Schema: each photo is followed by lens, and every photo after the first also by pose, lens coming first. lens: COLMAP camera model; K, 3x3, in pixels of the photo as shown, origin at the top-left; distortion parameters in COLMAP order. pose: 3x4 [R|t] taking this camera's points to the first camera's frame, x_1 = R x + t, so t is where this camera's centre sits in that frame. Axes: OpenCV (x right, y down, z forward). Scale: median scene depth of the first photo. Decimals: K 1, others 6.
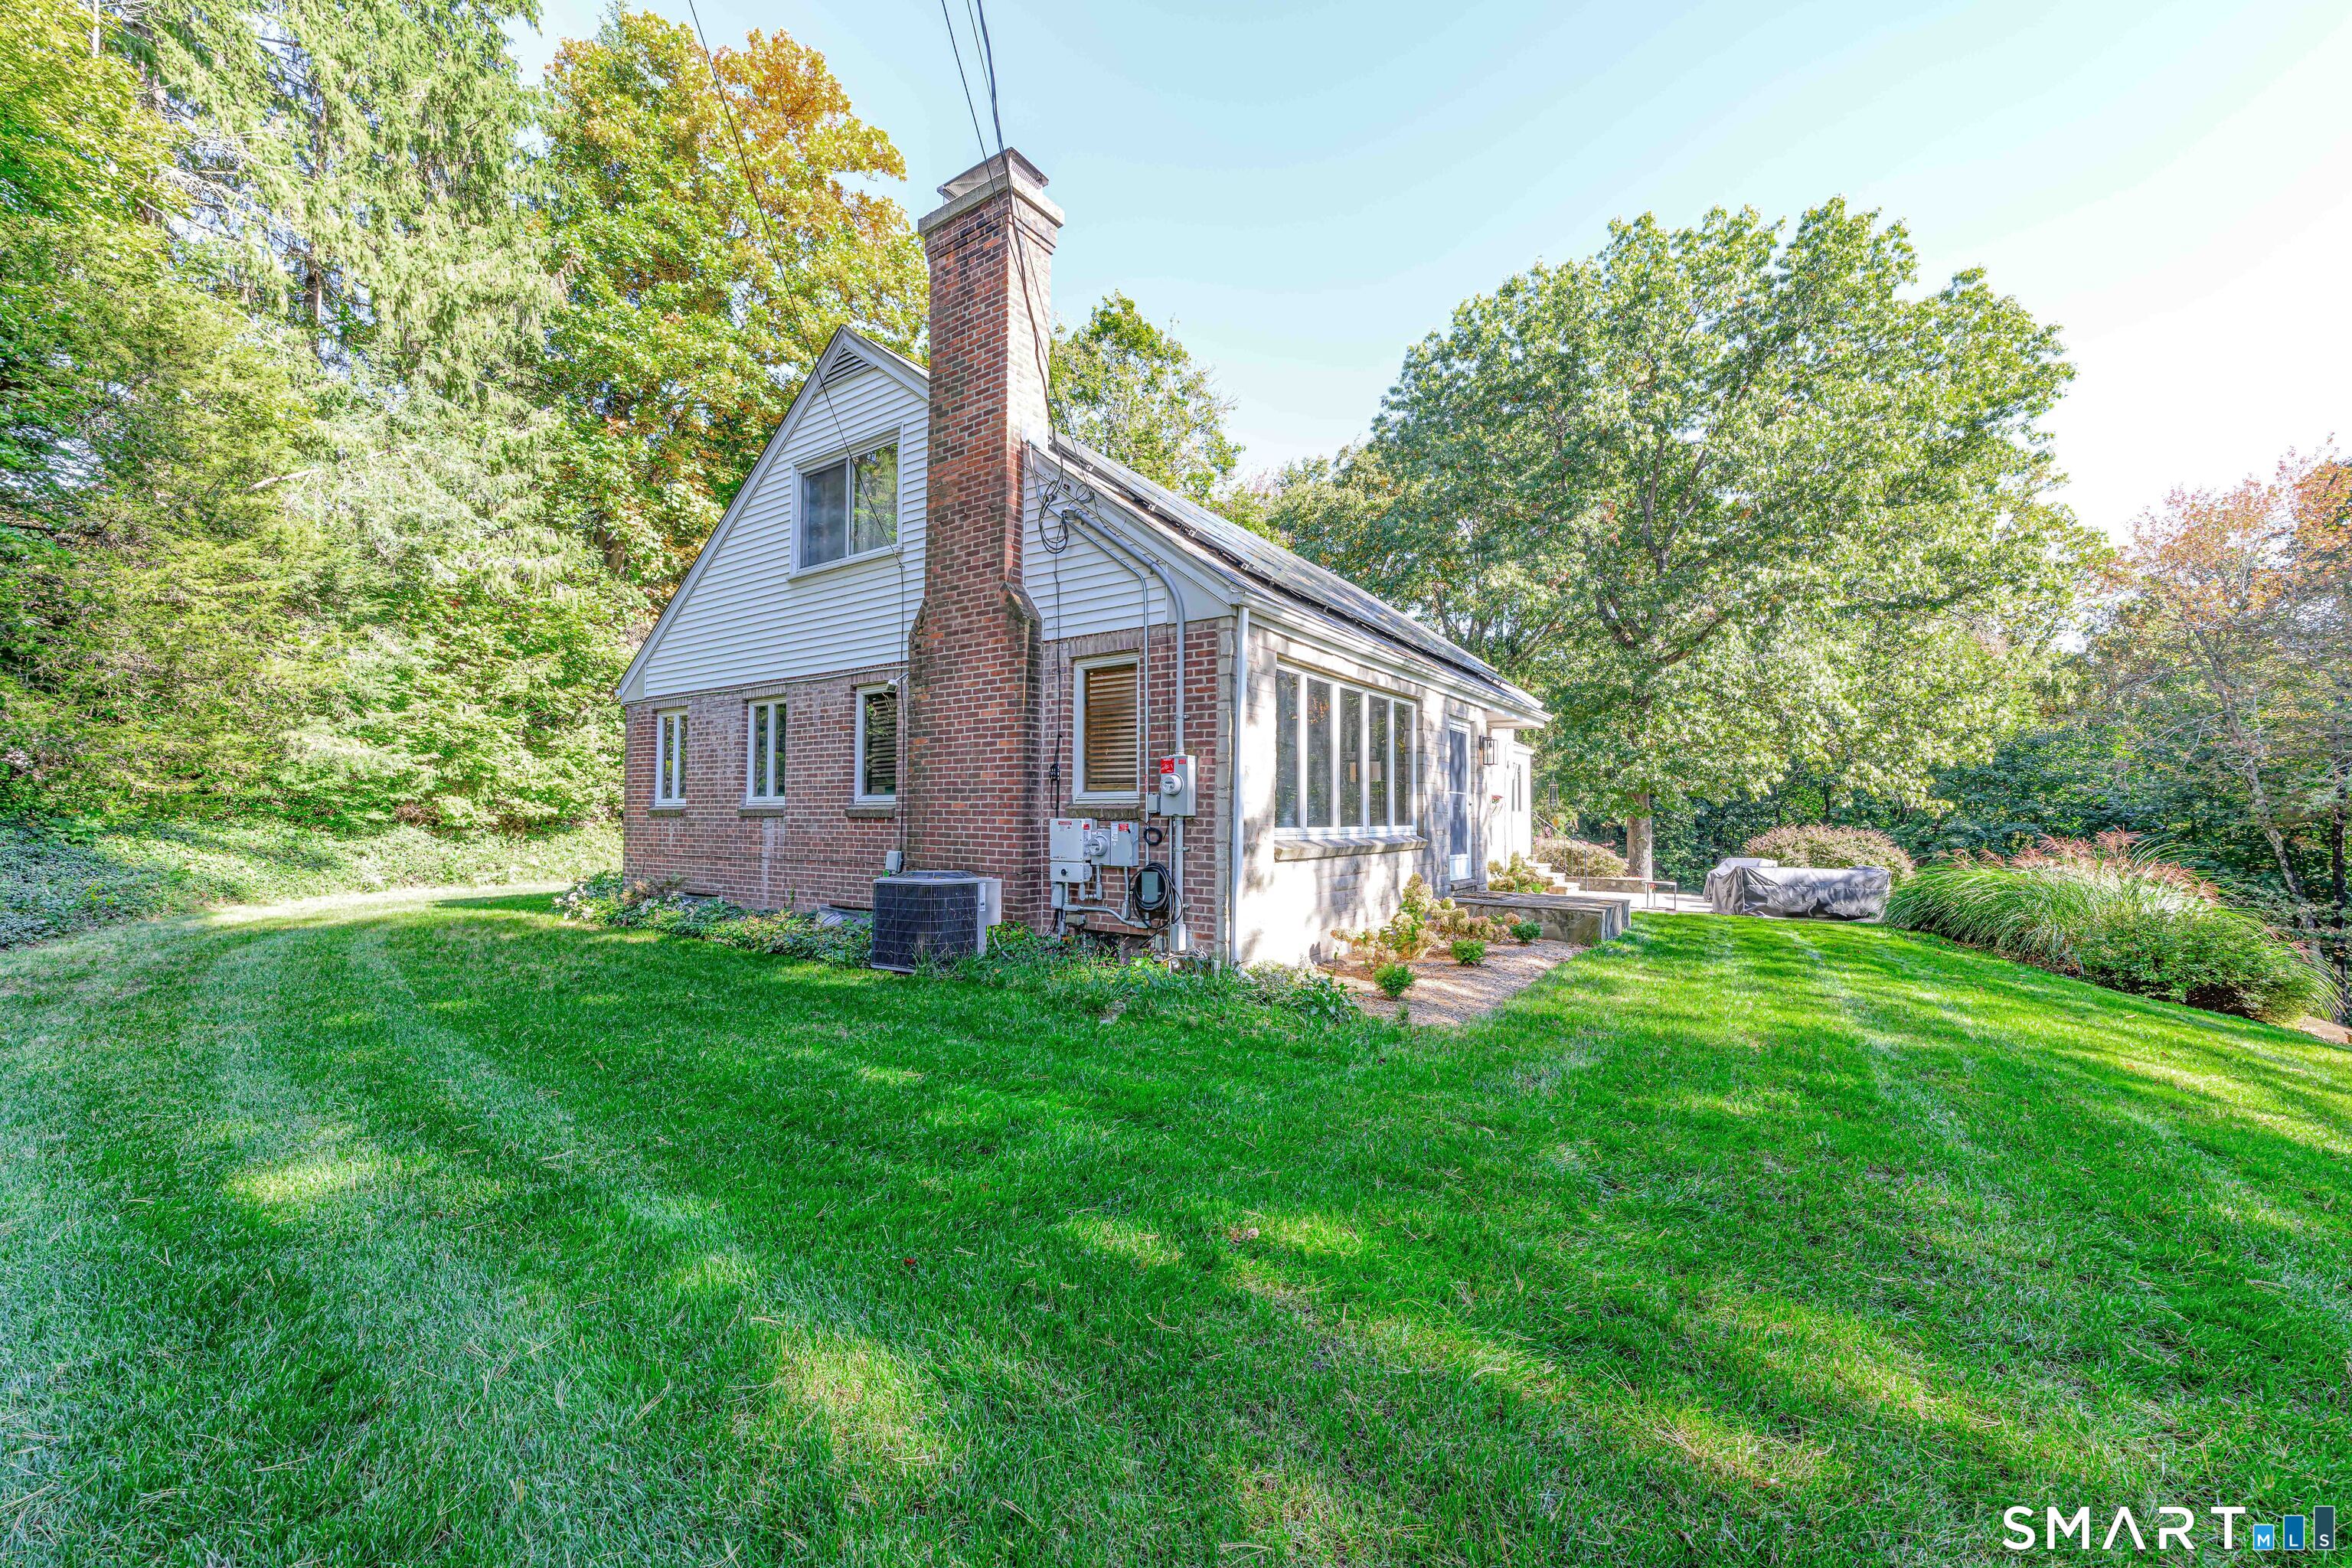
lens RADIAL K [[921.1, 0, 1170.7], [0, 921.1, 791.1], [0, 0, 1]] dist [0.002594, 0.000140]
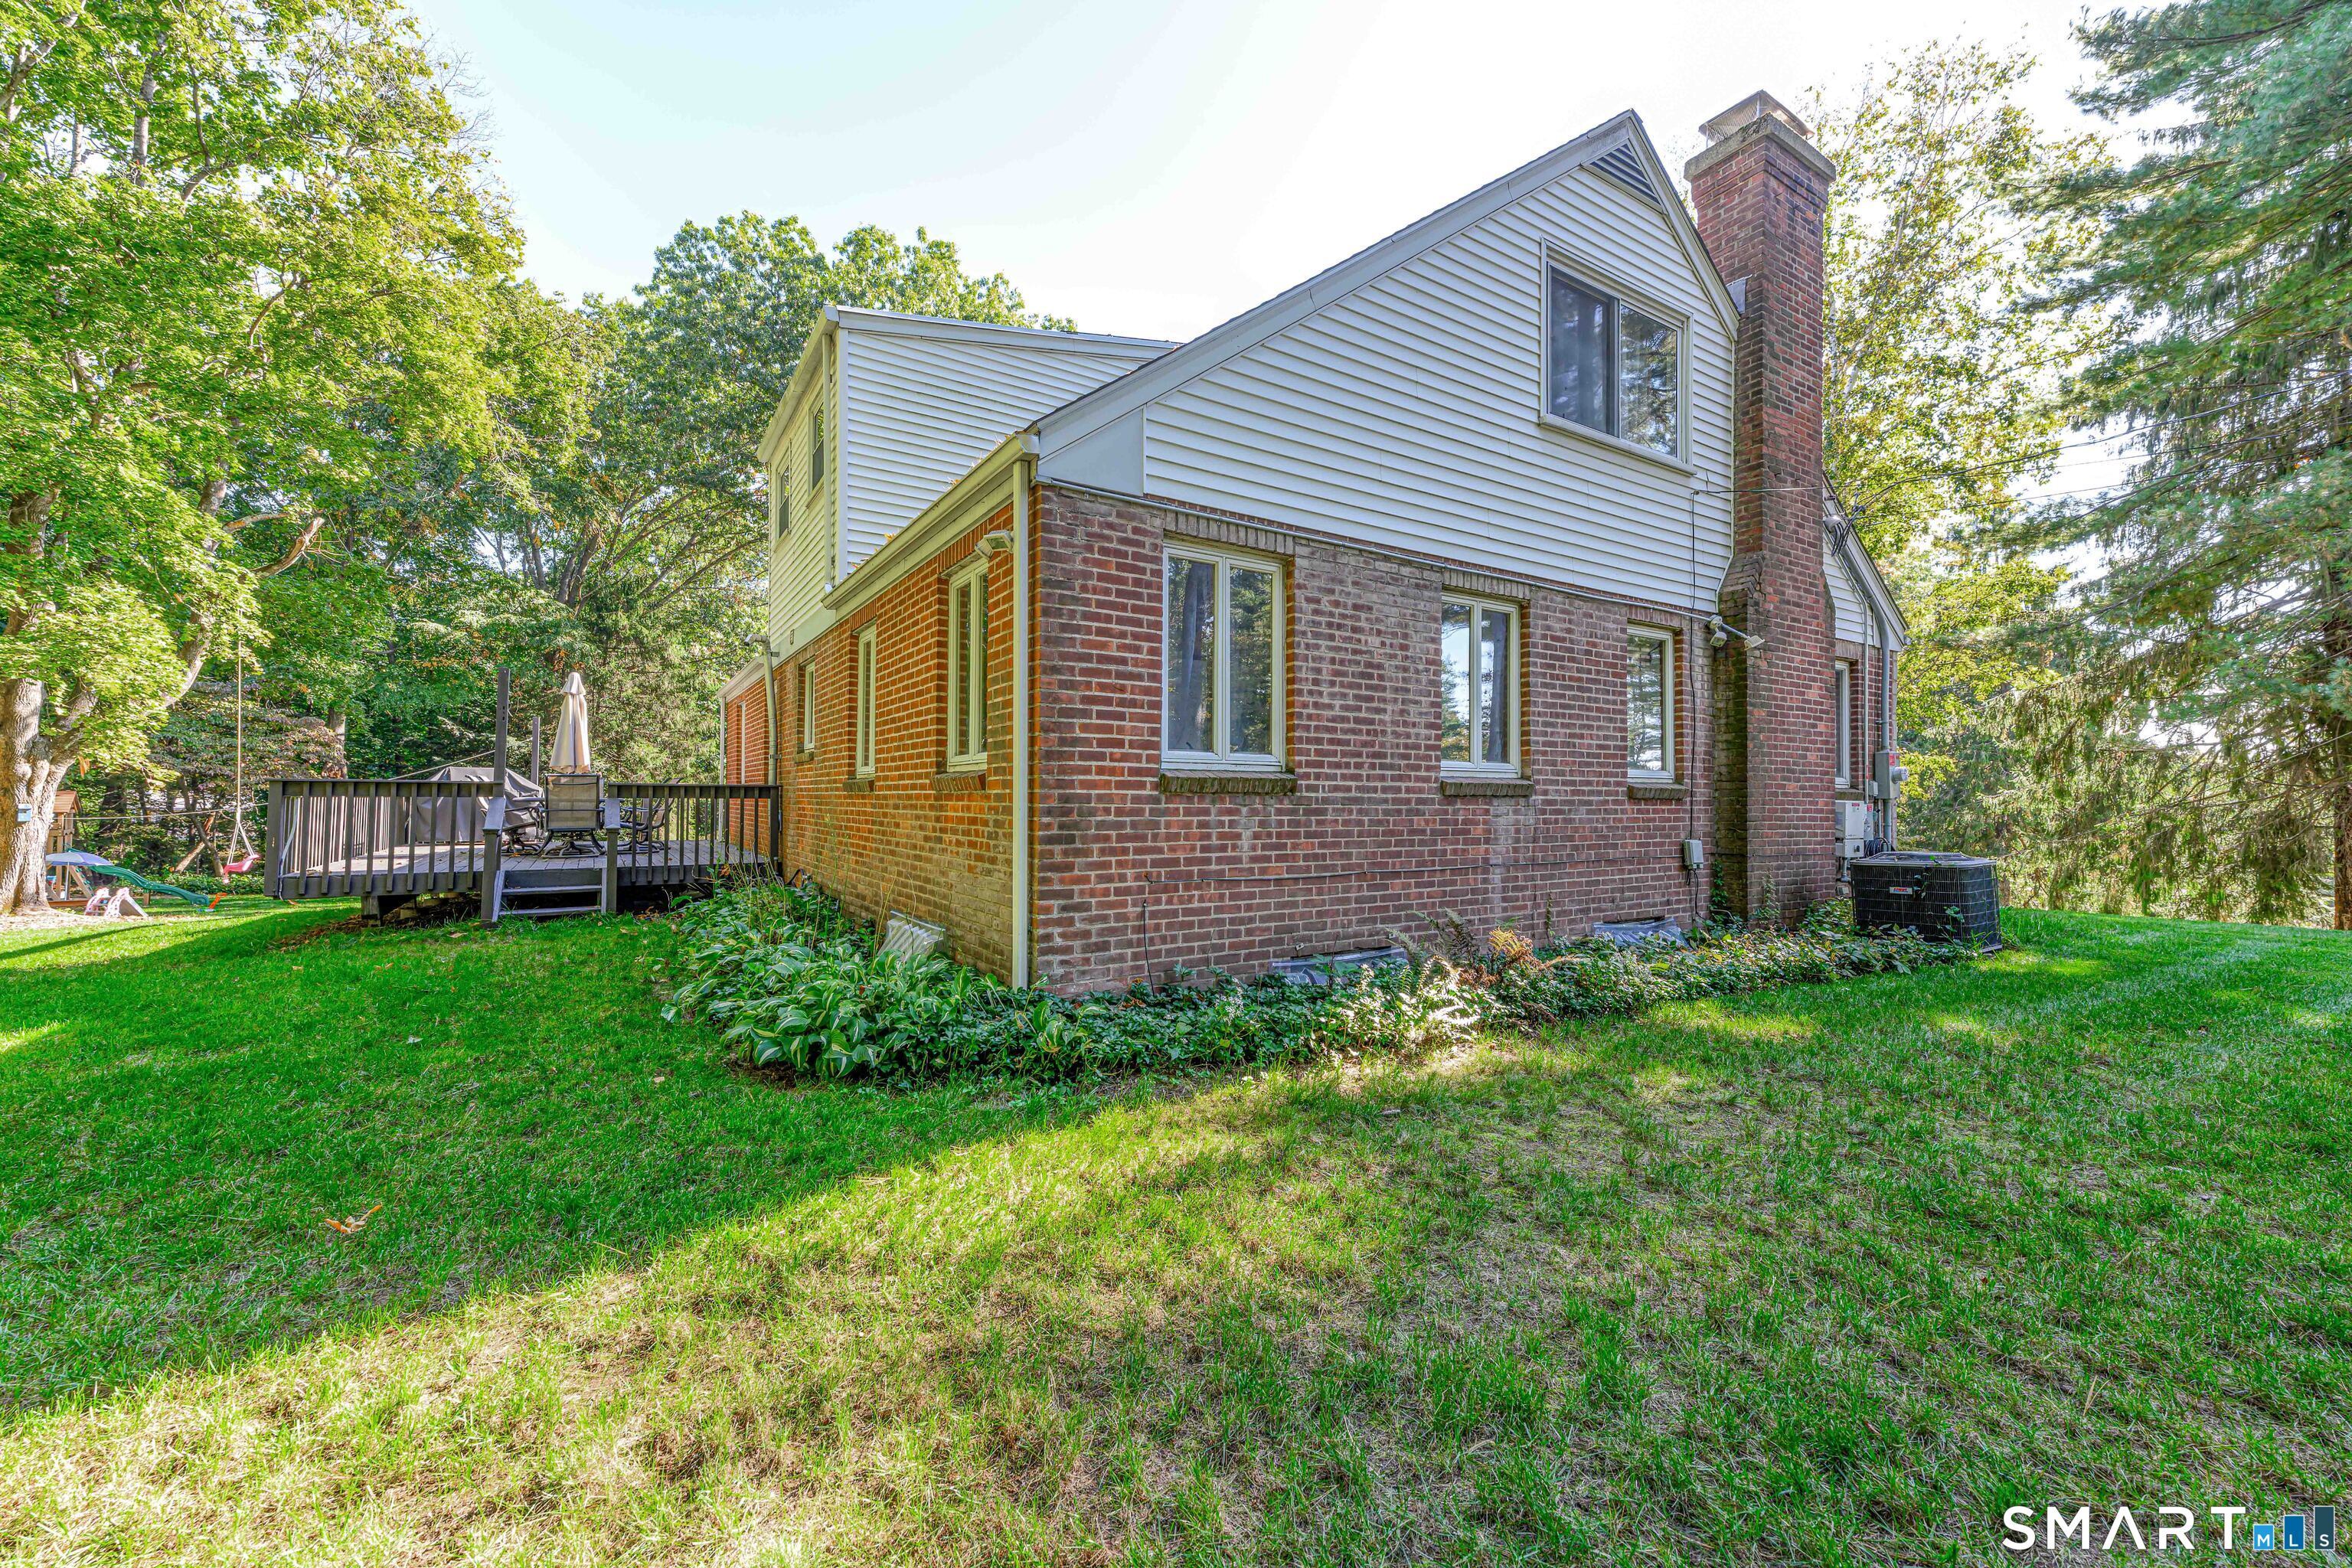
lens RADIAL K [[921.1, 0, 1167.0], [0, 921.1, 783.3], [0, 0, 1]] dist [0.002594, 0.000140]
pose [[0.404106, 0.015586, 0.914580, -1.073238], [-0.028869, 0.999574, -0.004279, 0.028305], [-0.914257, -0.024674, 0.404384, 0.957072]]
